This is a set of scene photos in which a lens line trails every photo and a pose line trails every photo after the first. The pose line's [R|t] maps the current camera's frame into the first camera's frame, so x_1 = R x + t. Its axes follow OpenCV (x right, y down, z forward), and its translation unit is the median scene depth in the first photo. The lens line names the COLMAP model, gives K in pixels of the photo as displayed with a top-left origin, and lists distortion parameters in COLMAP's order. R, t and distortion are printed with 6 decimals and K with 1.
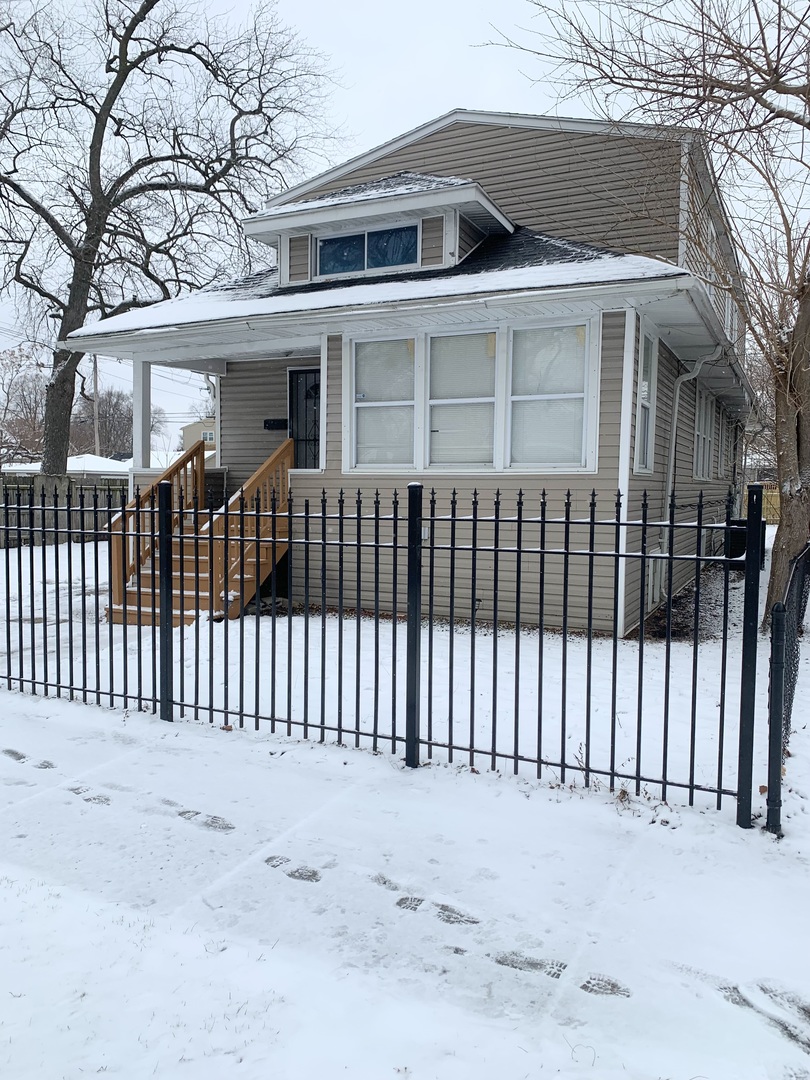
lens RADIAL K [[819.5, 0, 410.8], [0, 819.5, 535.8], [0, 0, 1]] dist [0.030813, -0.022249]
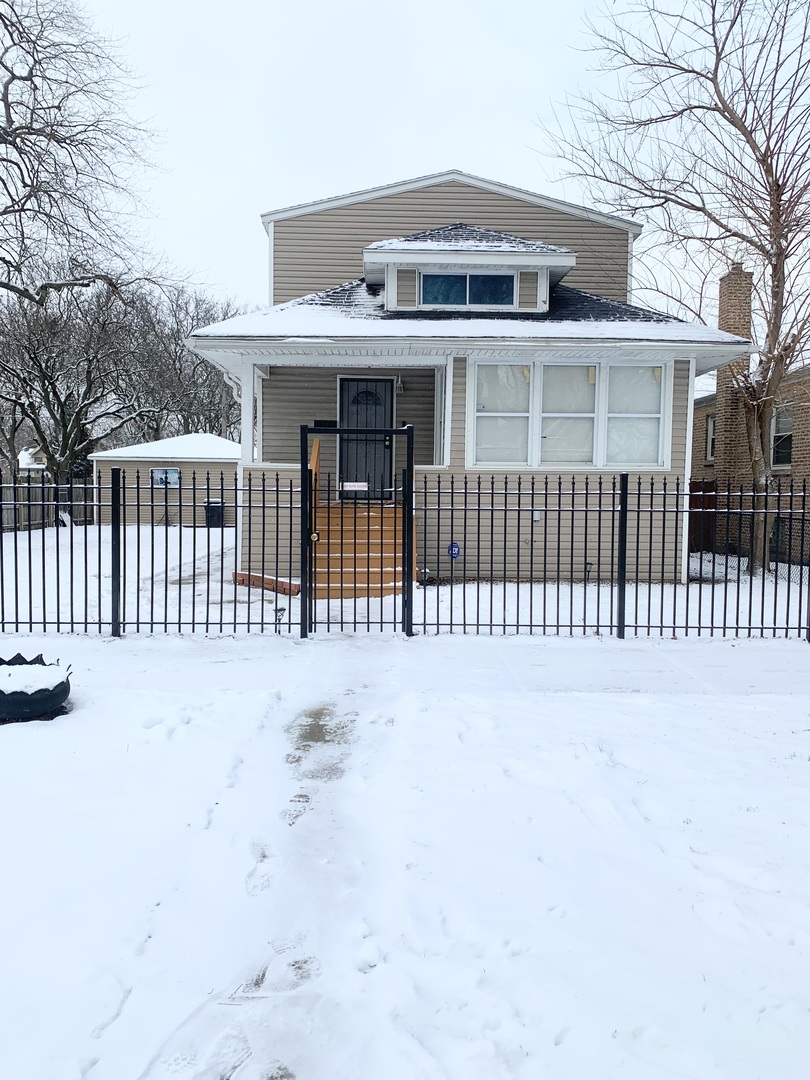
lens RADIAL K [[819.5, 0, 403.1], [0, 819.5, 541.6], [0, 0, 1]] dist [0.030813, -0.022249]
pose [[0.887674, -0.028698, 0.459578, -0.742866], [0.025764, 0.999588, 0.012656, 0.015289], [-0.459752, 0.000606, 0.888047, -0.056098]]
